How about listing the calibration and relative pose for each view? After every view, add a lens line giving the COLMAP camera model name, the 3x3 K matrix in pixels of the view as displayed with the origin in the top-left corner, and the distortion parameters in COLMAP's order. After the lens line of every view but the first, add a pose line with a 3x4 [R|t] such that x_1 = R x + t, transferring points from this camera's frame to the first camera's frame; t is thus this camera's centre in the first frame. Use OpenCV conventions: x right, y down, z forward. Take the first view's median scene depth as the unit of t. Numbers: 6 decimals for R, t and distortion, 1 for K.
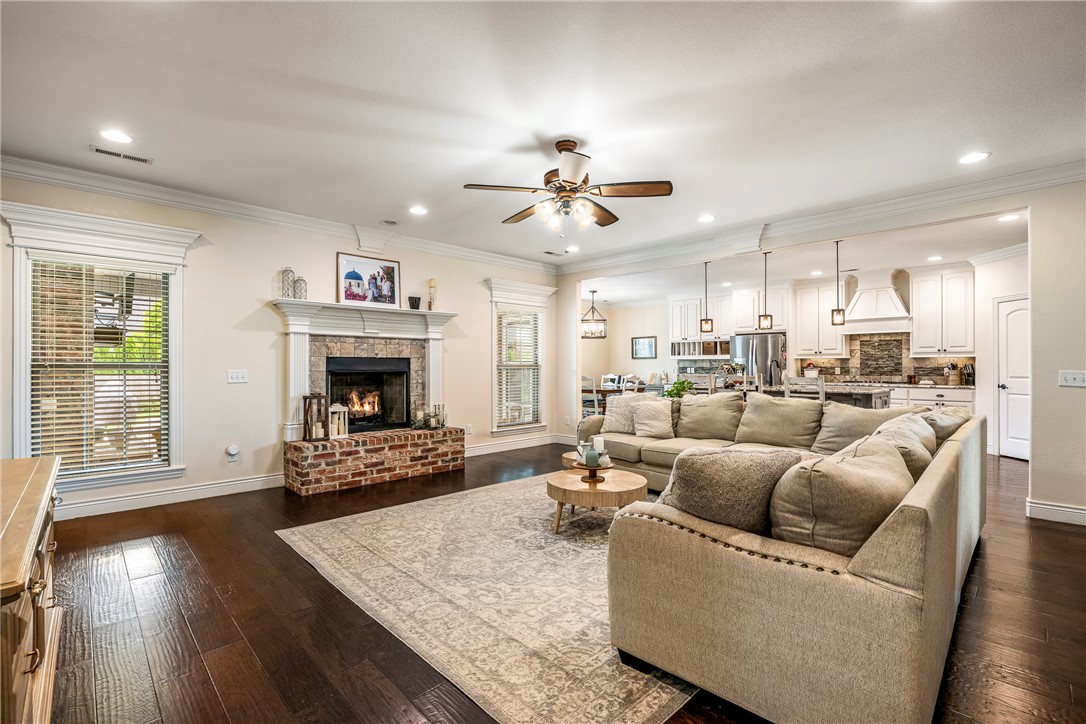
lens RADIAL K [[469.4, 0, 545.4], [0, 469.4, 367.3], [0, 0, 1]] dist [-0.000127, 0.000156]
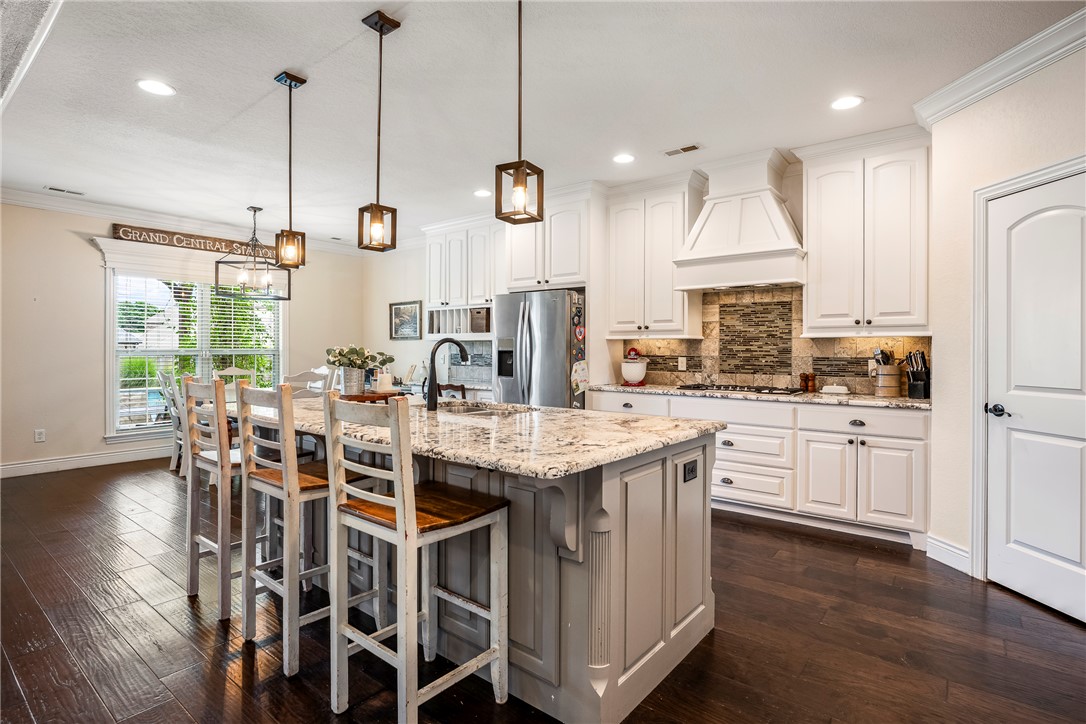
lens RADIAL K [[521.5, 0, 538.4], [0, 521.5, 353.3], [0, 0, 1]] dist [-0.001474, 0.000023]
pose [[0.993042, 0.001958, 0.117747, 0.444035], [-0.002454, 0.999989, 0.004070, -0.006350], [-0.117737, -0.004330, 0.993035, 0.502440]]
